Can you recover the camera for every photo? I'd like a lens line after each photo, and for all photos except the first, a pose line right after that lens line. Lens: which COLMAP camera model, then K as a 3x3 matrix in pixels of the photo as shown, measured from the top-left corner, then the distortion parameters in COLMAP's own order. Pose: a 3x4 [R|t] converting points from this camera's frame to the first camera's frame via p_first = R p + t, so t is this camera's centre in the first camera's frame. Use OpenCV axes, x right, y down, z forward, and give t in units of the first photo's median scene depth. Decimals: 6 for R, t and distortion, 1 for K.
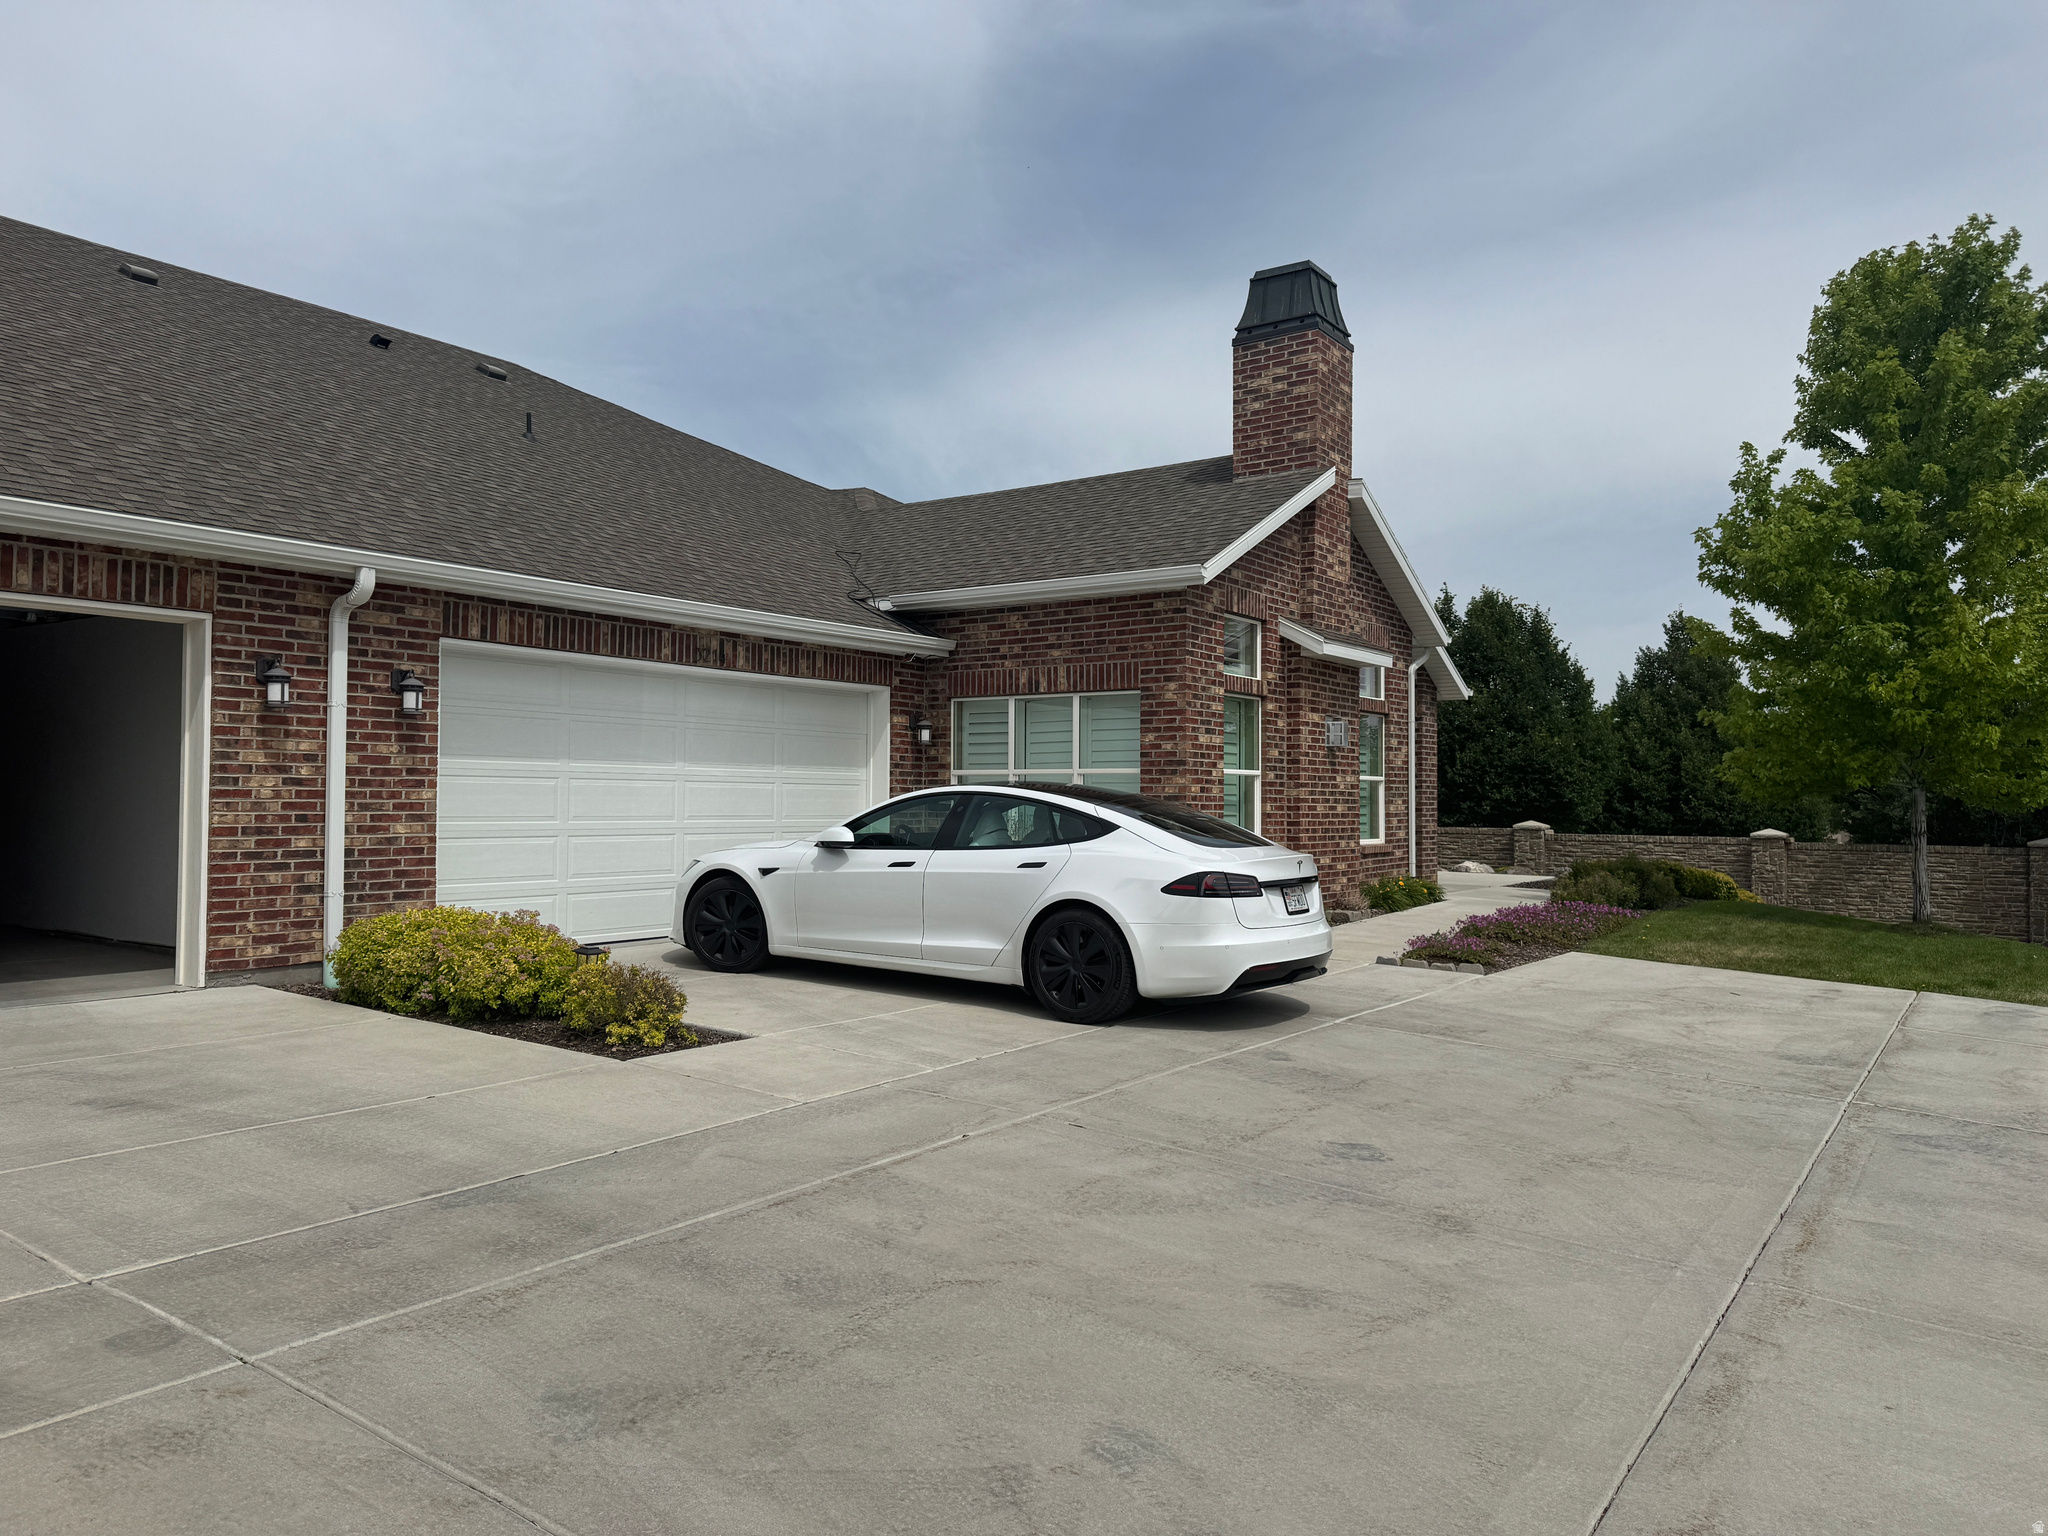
lens RADIAL K [[1432.4, 0, 1024.0], [0, 1432.4, 768.0], [0, 0, 1]] dist [0.120966, -0.174563]
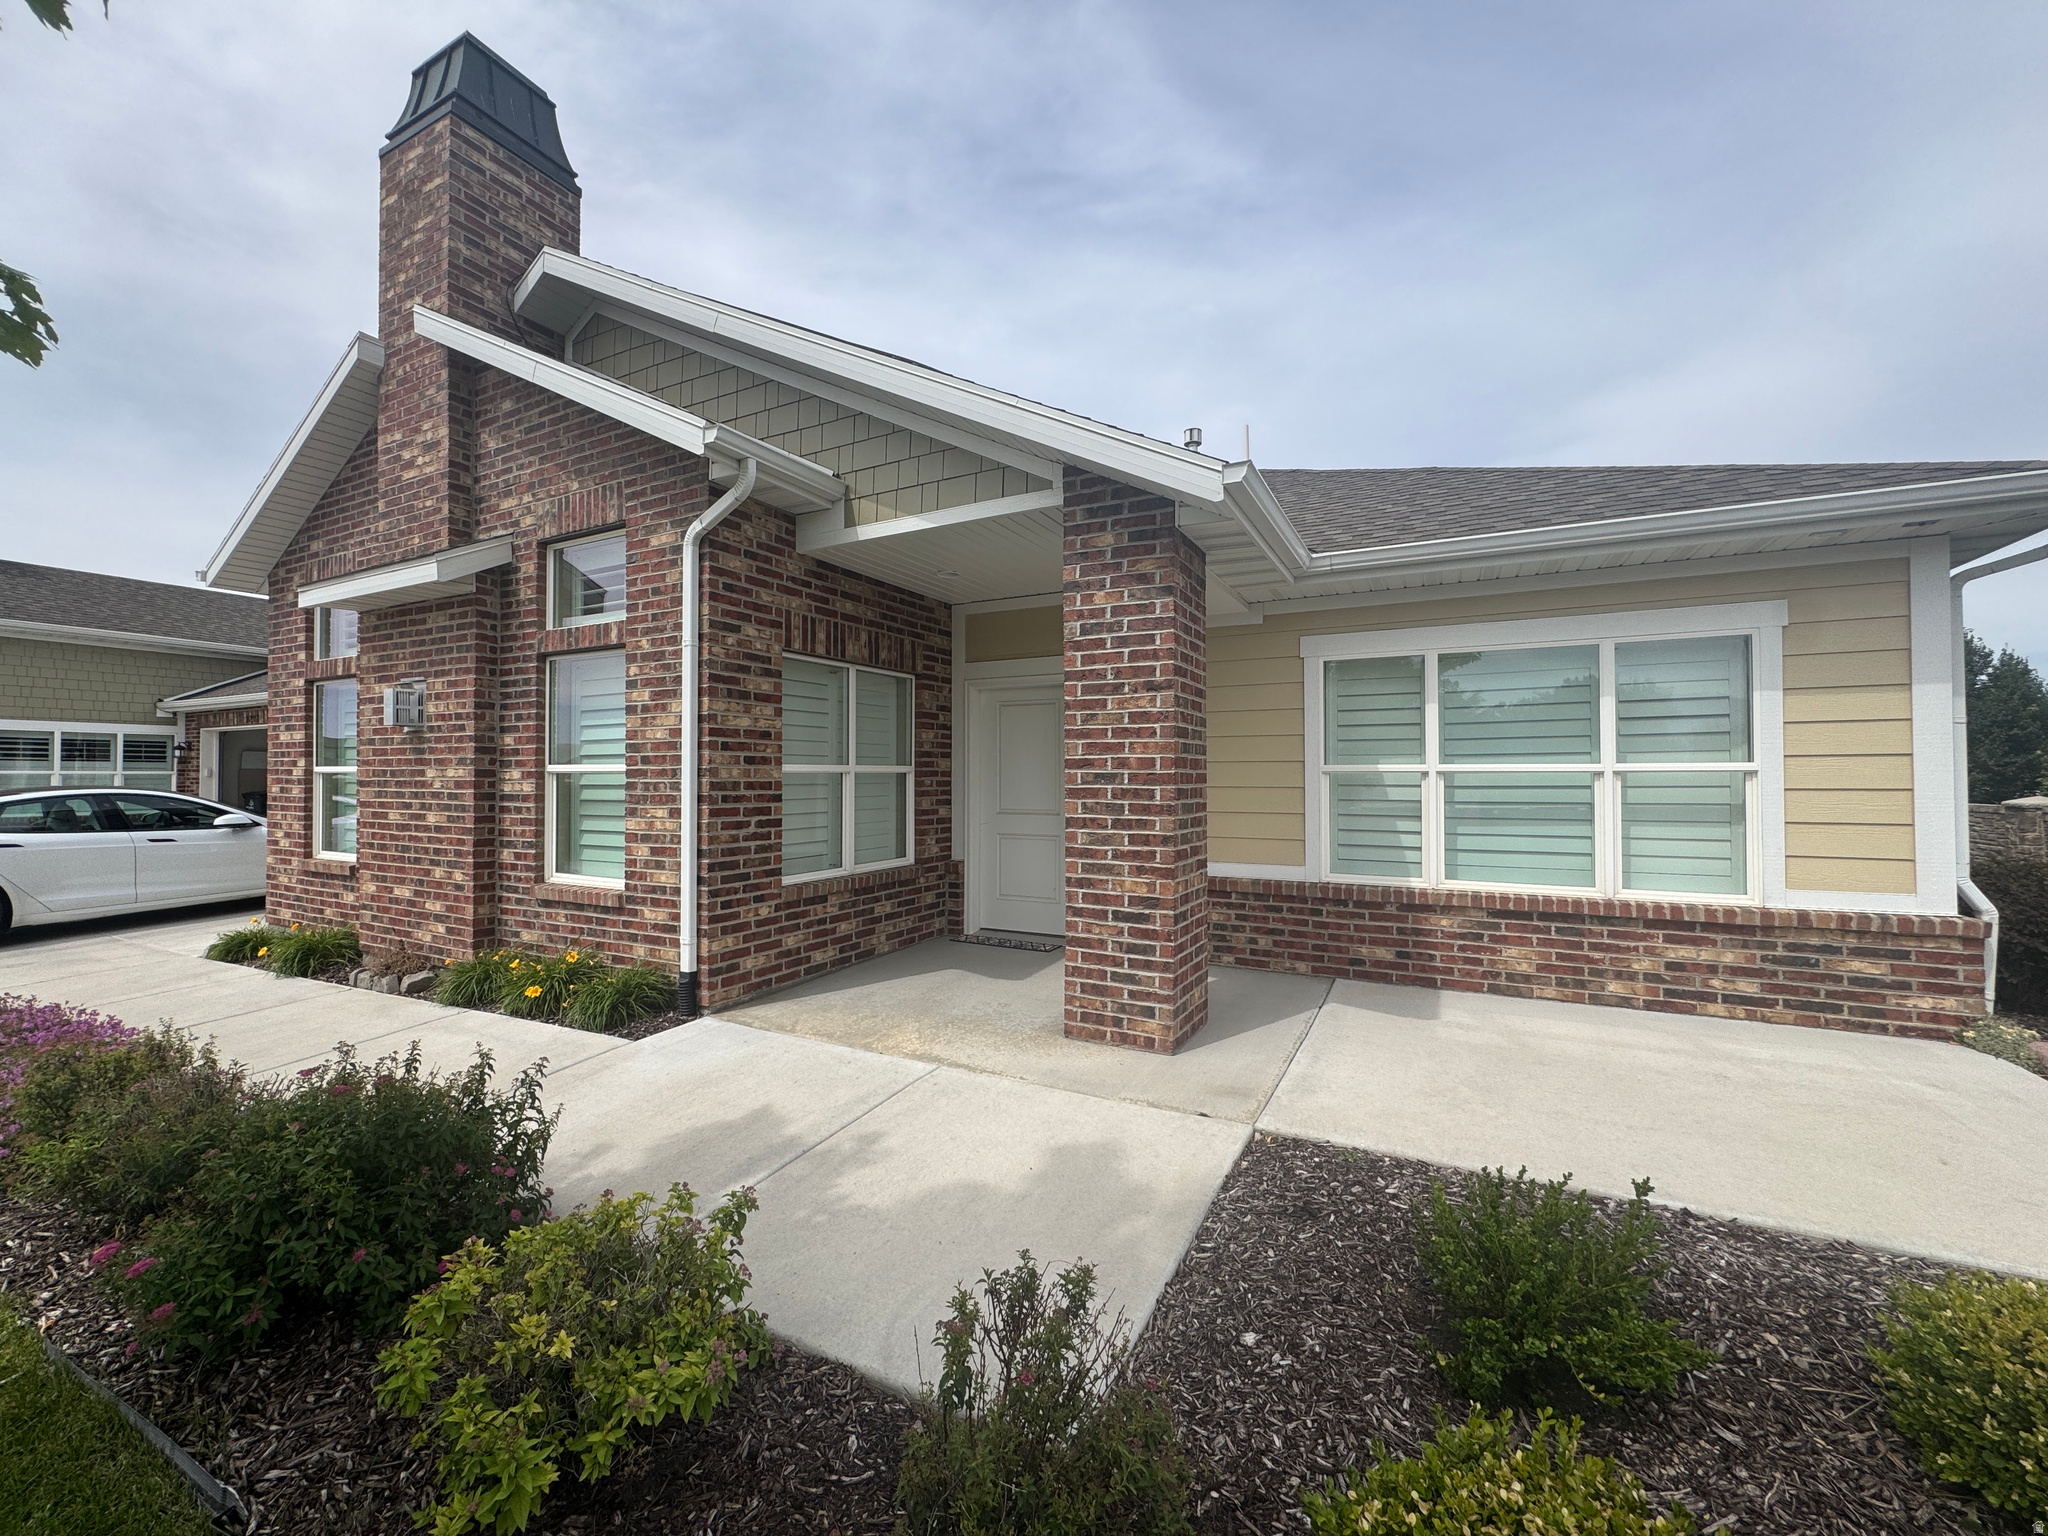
lens RADIAL K [[823.0, 0, 1026.1], [0, 823.0, 768.3], [0, 0, 1]] dist [-0.000430, -0.000272]
pose [[0.119639, -0.014420, -0.992713, 0.670311], [0.024163, 0.999641, -0.011608, 0.017407], [0.992523, -0.022598, 0.119945, 1.310851]]
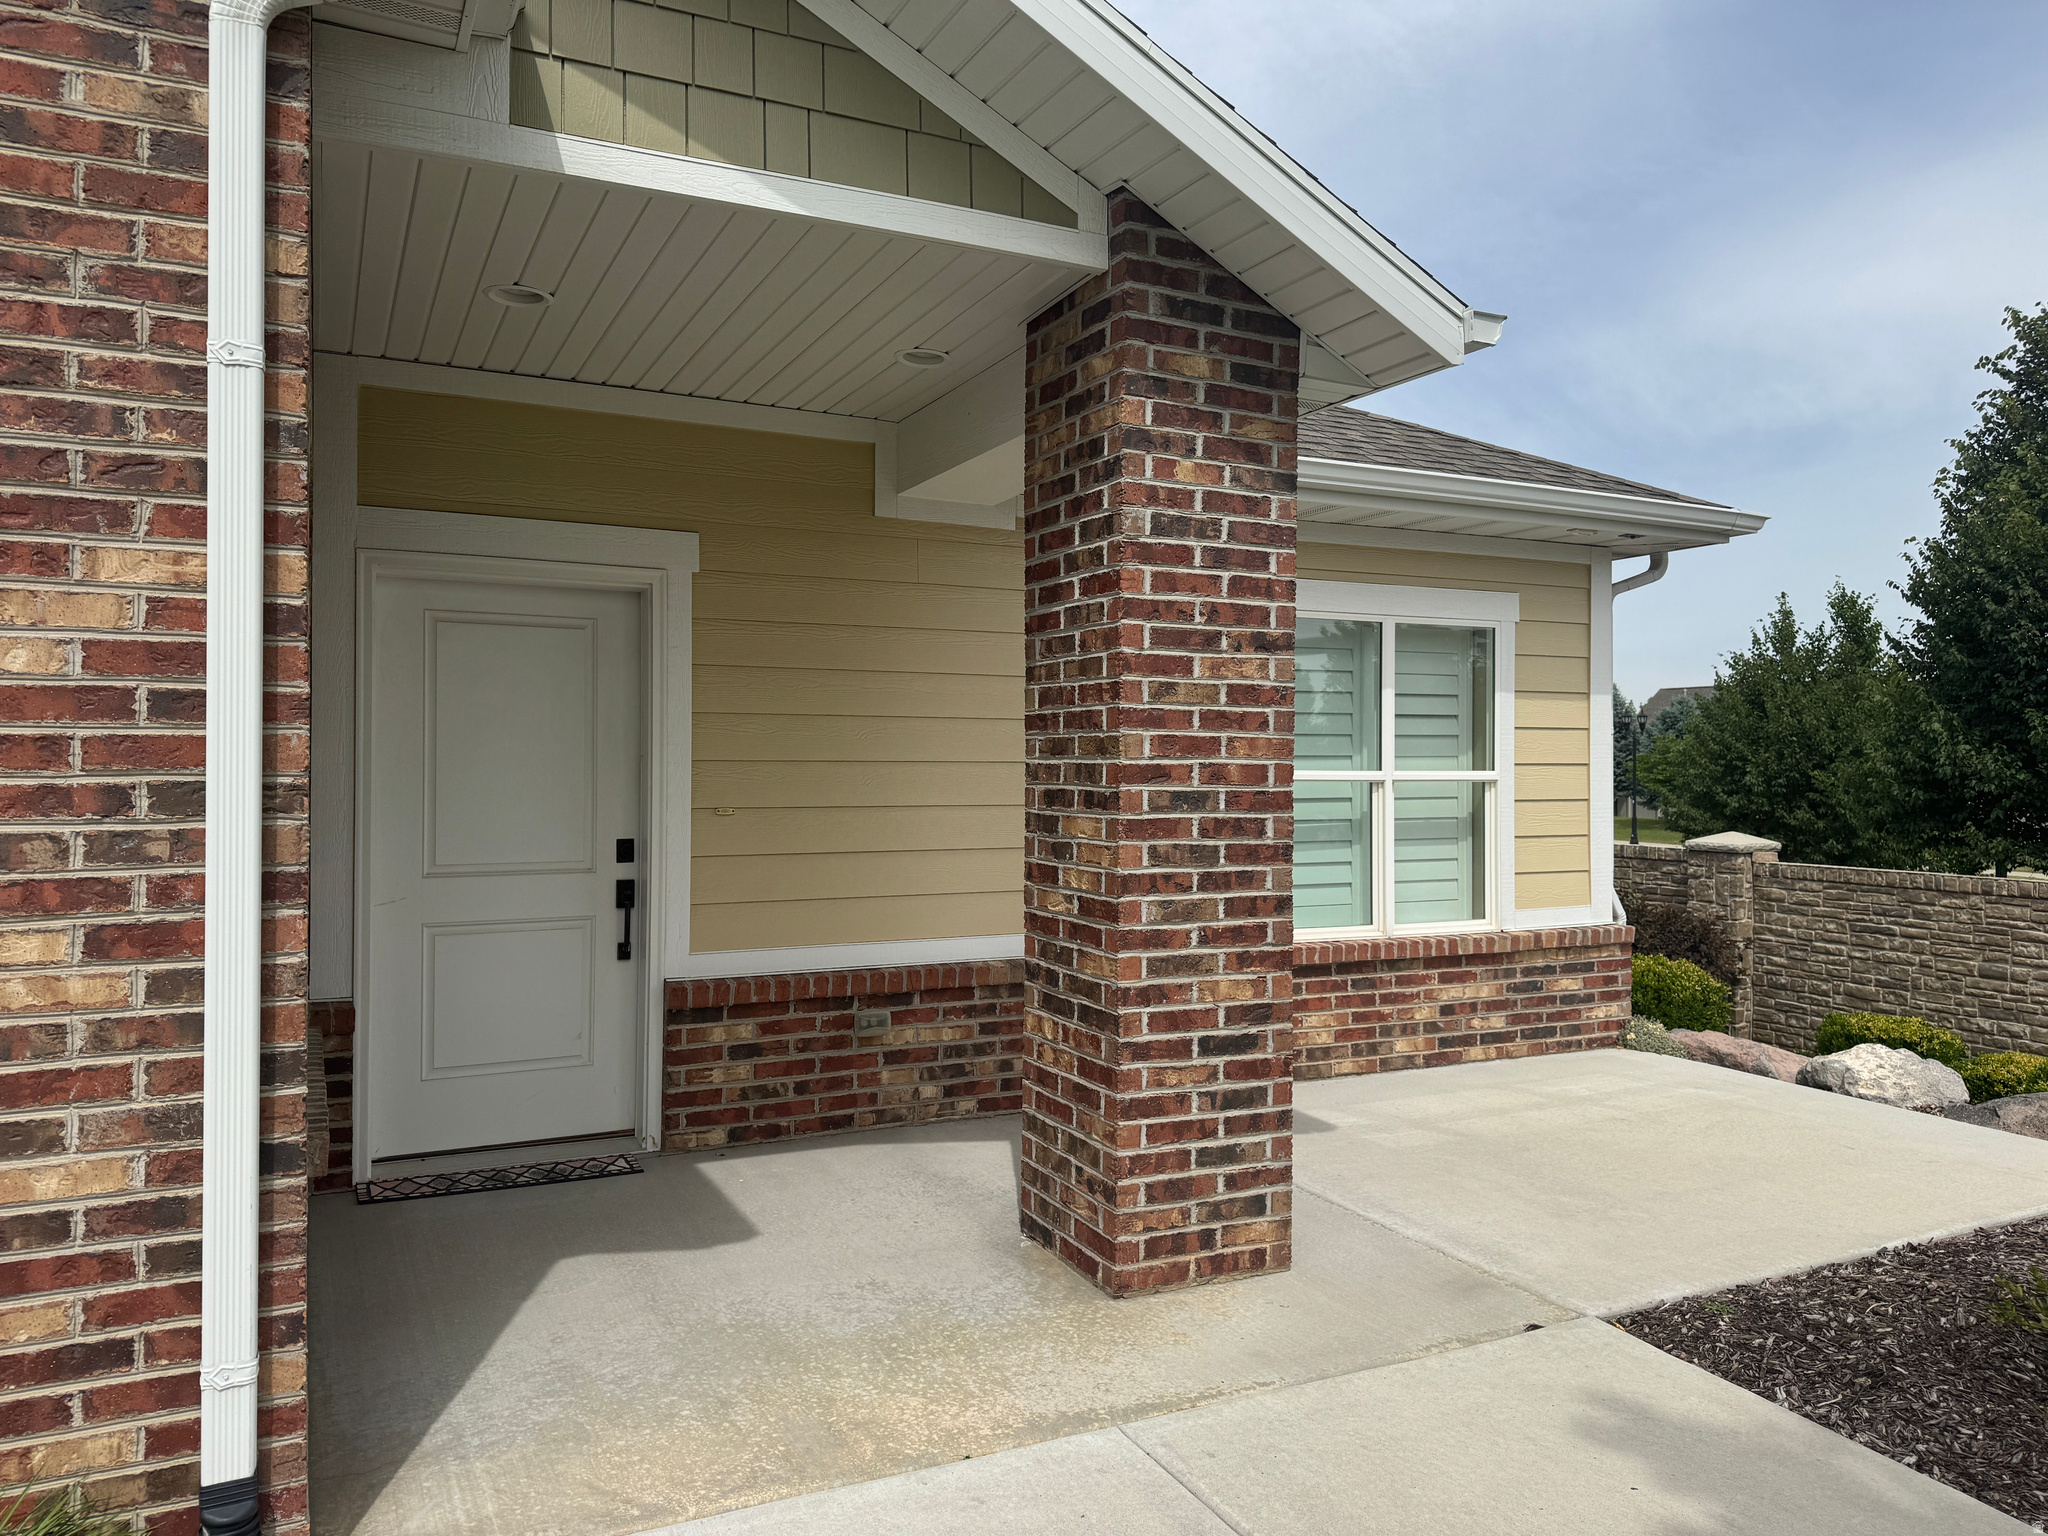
lens RADIAL K [[1432.4, 0, 1024.0], [0, 1432.4, 768.0], [0, 0, 1]] dist [0.120966, -0.174563]
pose [[0.874200, 0.000543, -0.485565, 0.491475], [0.010051, 0.999765, 0.019213, 0.006010], [0.485461, -0.021676, 0.873989, 1.111199]]
